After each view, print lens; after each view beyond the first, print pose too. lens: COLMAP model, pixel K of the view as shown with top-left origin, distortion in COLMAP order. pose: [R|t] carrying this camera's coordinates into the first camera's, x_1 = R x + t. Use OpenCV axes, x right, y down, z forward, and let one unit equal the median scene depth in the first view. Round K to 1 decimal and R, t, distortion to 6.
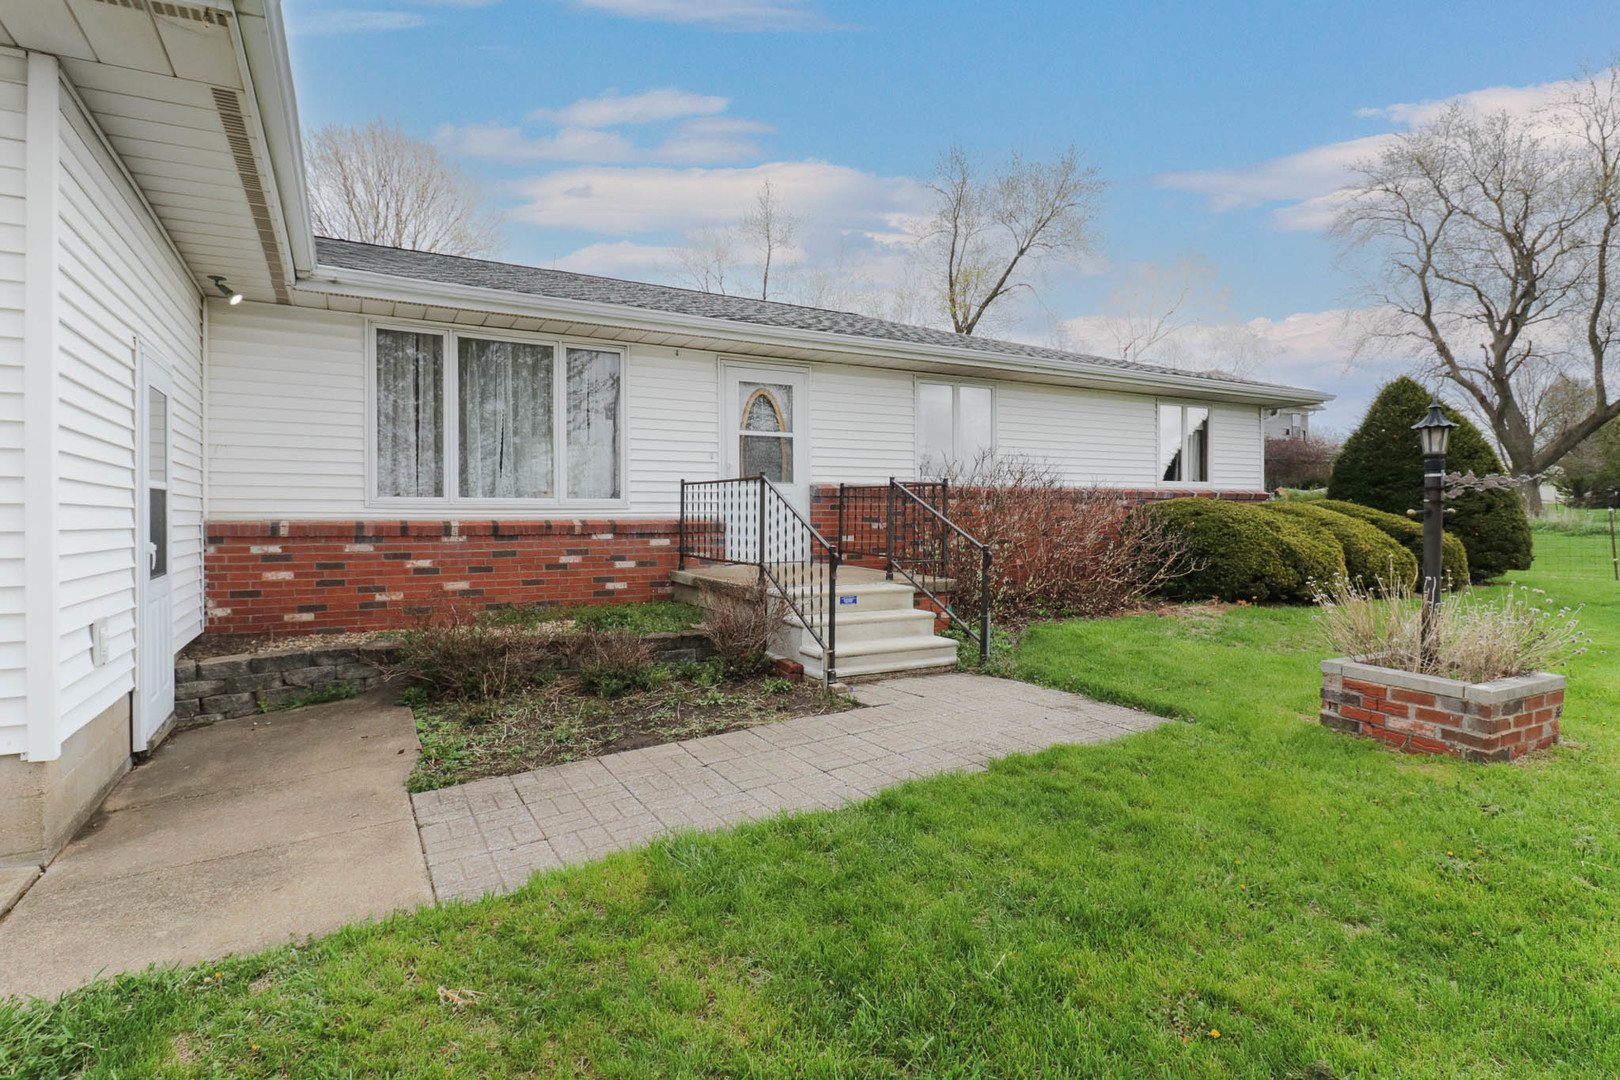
lens RADIAL K [[820.8, 0, 813.4], [0, 820.8, 526.1], [0, 0, 1]] dist [-0.001875, -0.000865]
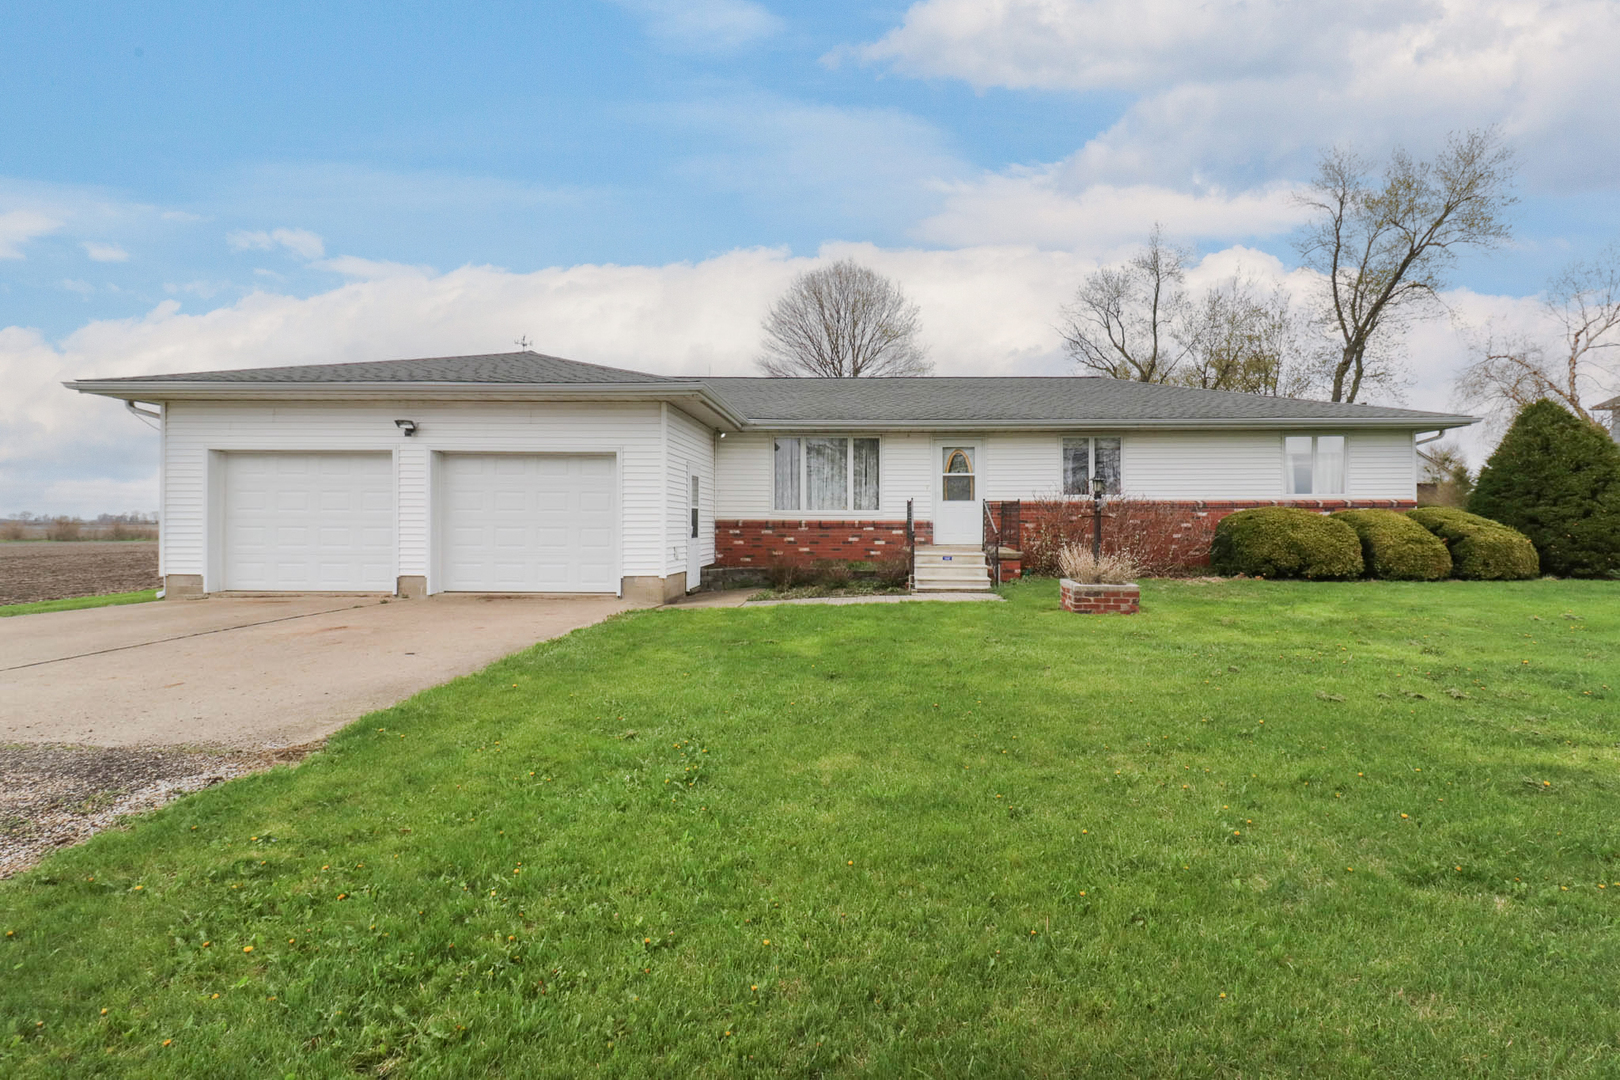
lens RADIAL K [[765.7, 0, 809.8], [0, 765.7, 535.7], [0, 0, 1]] dist [0.001386, -0.000055]
pose [[0.832565, 0.013672, -0.553758, 0.714806], [-0.011018, 0.999906, 0.008121, 0.017221], [0.553817, -0.000660, 0.832638, -0.714171]]
